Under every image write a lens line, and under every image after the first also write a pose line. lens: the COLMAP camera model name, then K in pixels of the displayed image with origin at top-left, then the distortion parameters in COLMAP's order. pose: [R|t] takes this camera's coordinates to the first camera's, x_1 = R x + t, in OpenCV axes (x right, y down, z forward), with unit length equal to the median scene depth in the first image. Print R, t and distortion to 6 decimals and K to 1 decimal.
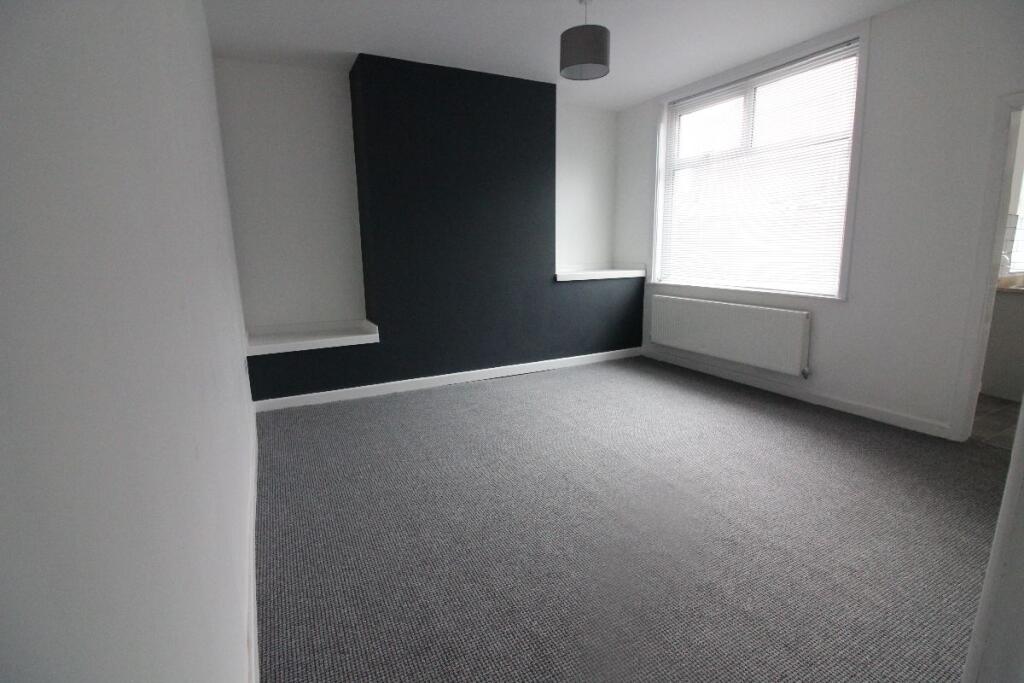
lens RADIAL K [[484.6, 0, 507.8], [0, 484.6, 337.7], [0, 0, 1]] dist [-0.000156, -0.000563]
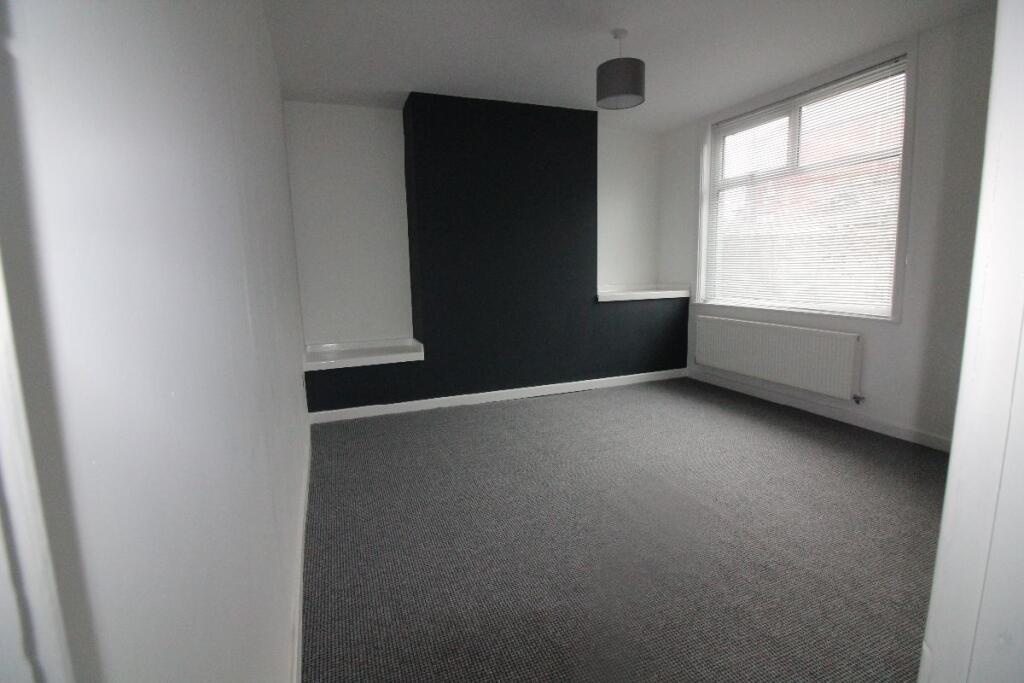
lens RADIAL K [[484.6, 0, 507.8], [0, 484.6, 337.7], [0, 0, 1]] dist [-0.000156, -0.000563]
pose [[0.994370, 0.007311, -0.105713, 0.026489], [-0.011543, 0.999154, -0.039478, 0.000679], [0.105335, 0.040476, 0.993613, -0.029581]]
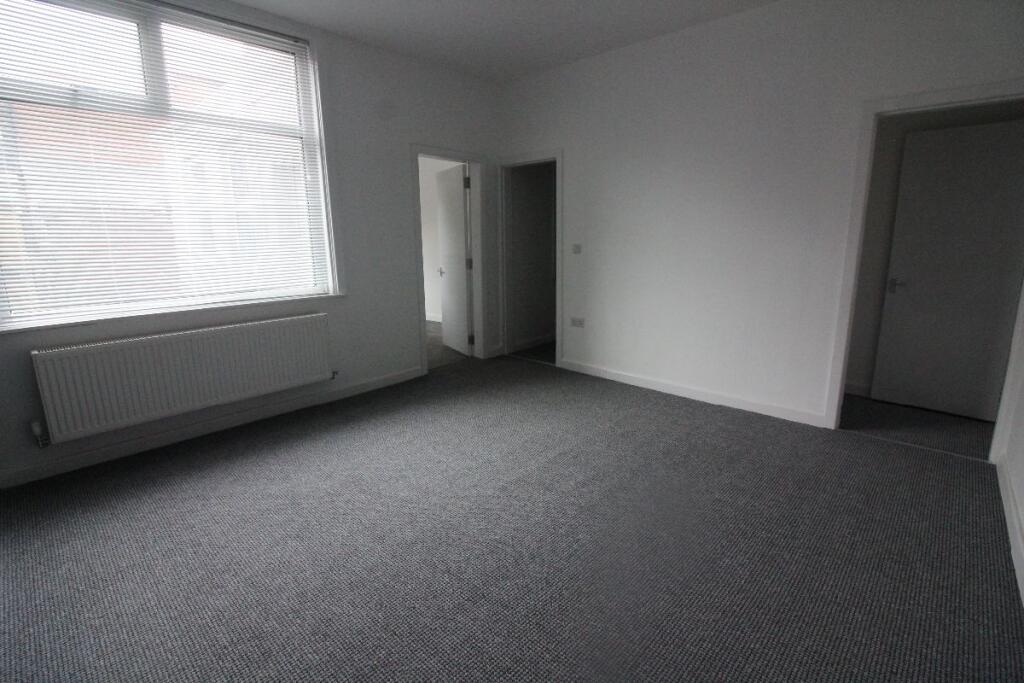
lens RADIAL K [[484.6, 0, 507.8], [0, 484.6, 337.7], [0, 0, 1]] dist [-0.000156, -0.000563]
pose [[-0.350486, -0.168319, 0.921319, -0.406178], [0.200837, 0.947327, 0.249472, -0.169277], [-0.914781, 0.272471, -0.298220, 0.936310]]
